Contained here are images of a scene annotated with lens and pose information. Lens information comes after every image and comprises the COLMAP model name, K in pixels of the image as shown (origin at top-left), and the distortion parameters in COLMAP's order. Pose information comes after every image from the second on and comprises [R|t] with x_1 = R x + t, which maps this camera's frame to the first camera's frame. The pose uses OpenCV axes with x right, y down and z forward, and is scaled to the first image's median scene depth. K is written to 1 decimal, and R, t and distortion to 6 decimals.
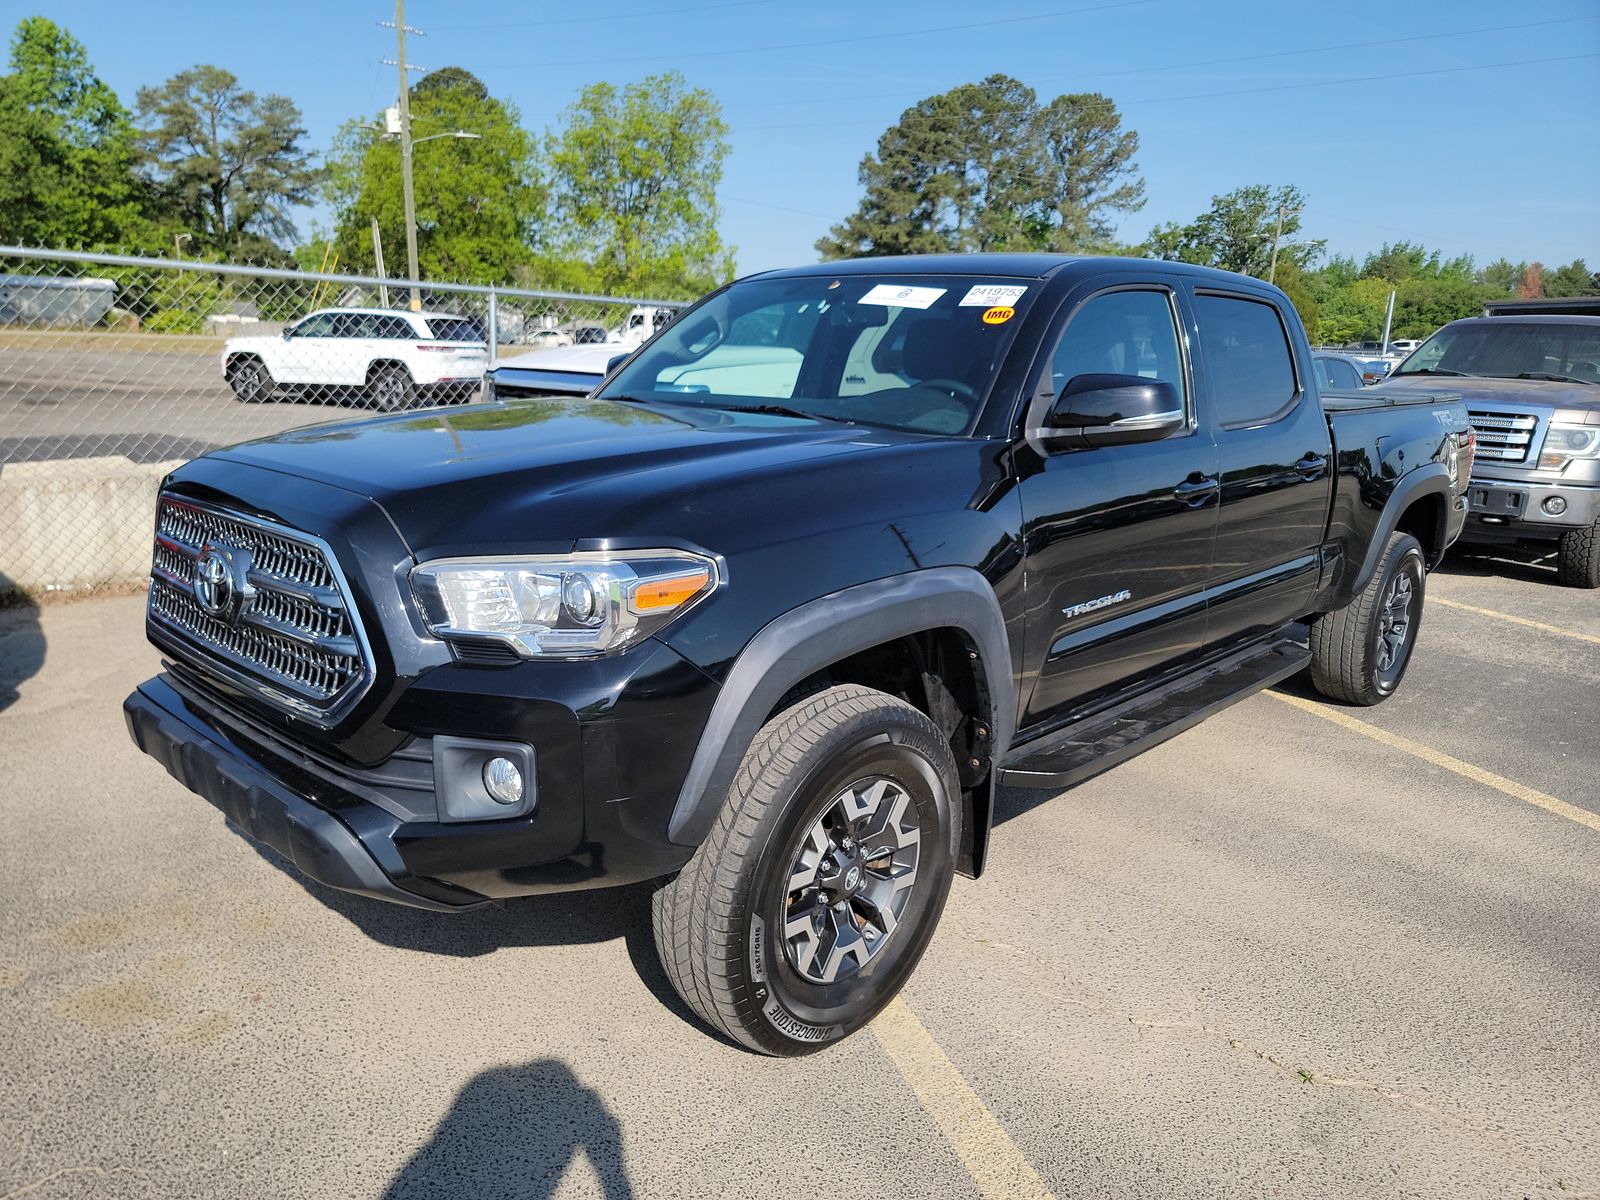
lens RADIAL K [[1113.3, 0, 804.5], [0, 1113.3, 615.8], [0, 0, 1]] dist [0.066663, -0.054888]
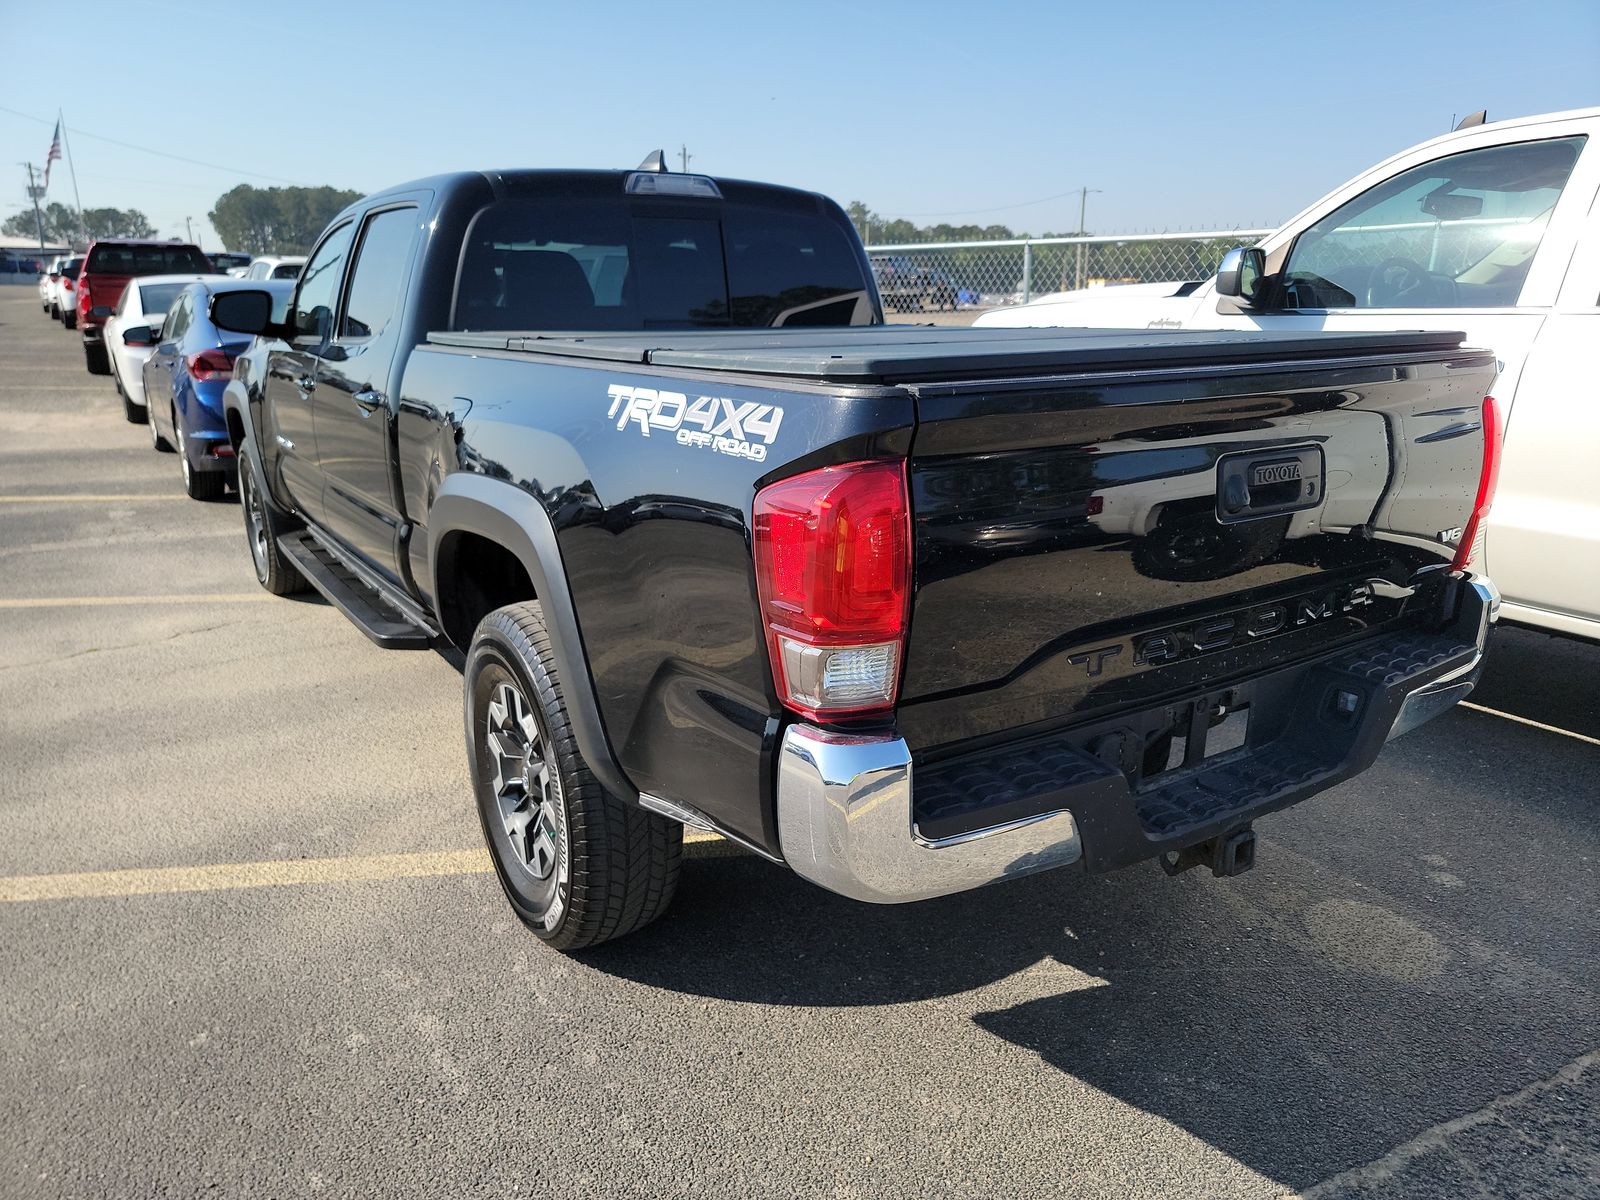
lens RADIAL K [[1113.3, 0, 804.5], [0, 1113.3, 615.8], [0, 0, 1]] dist [0.066663, -0.054888]
pose [[-0.222781, 0.253368, -0.941368, 1.174678], [-0.245749, 0.919855, 0.305736, -0.312152], [0.943385, 0.299453, -0.142661, 1.442344]]
